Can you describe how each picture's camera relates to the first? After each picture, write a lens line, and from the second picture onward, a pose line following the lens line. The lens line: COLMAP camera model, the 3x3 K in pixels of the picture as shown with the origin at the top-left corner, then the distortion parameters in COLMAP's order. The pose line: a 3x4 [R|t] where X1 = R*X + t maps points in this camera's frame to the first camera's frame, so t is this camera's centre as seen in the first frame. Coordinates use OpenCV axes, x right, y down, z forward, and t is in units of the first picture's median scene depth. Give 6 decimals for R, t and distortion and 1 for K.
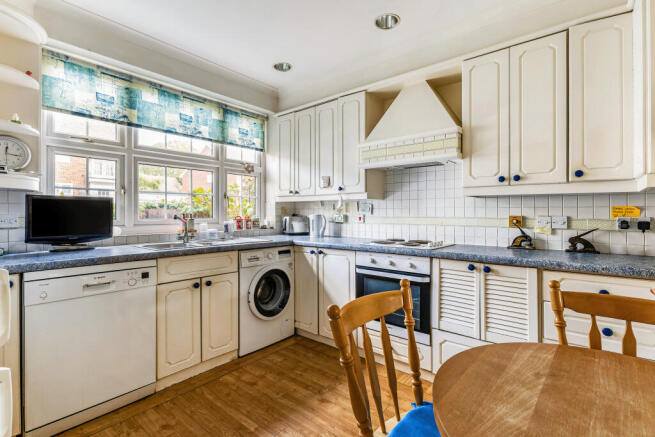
lens RADIAL K [[270.0, 0, 328.3], [0, 270.0, 215.3], [0, 0, 1]] dist [-0.001041, -0.000090]
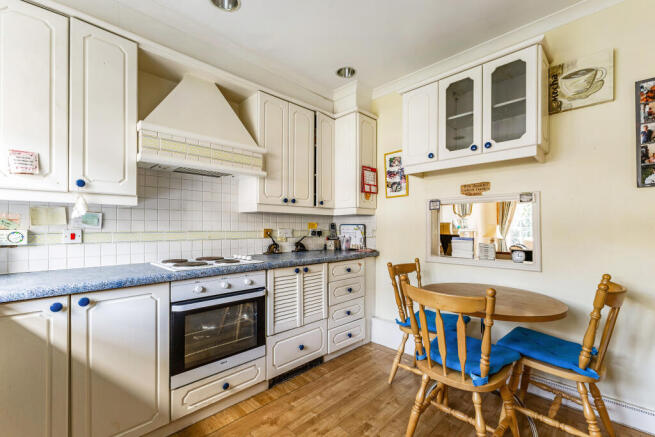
lens RADIAL K [[283.7, 0, 327.6], [0, 283.7, 223.5], [0, 0, 1]] dist [0.002269, 0.000063]
pose [[0.154992, 0.006440, 0.987895, -0.598357], [0.006485, 0.999951, -0.007536, -0.011007], [-0.987895, 0.007574, 0.154942, 0.532485]]
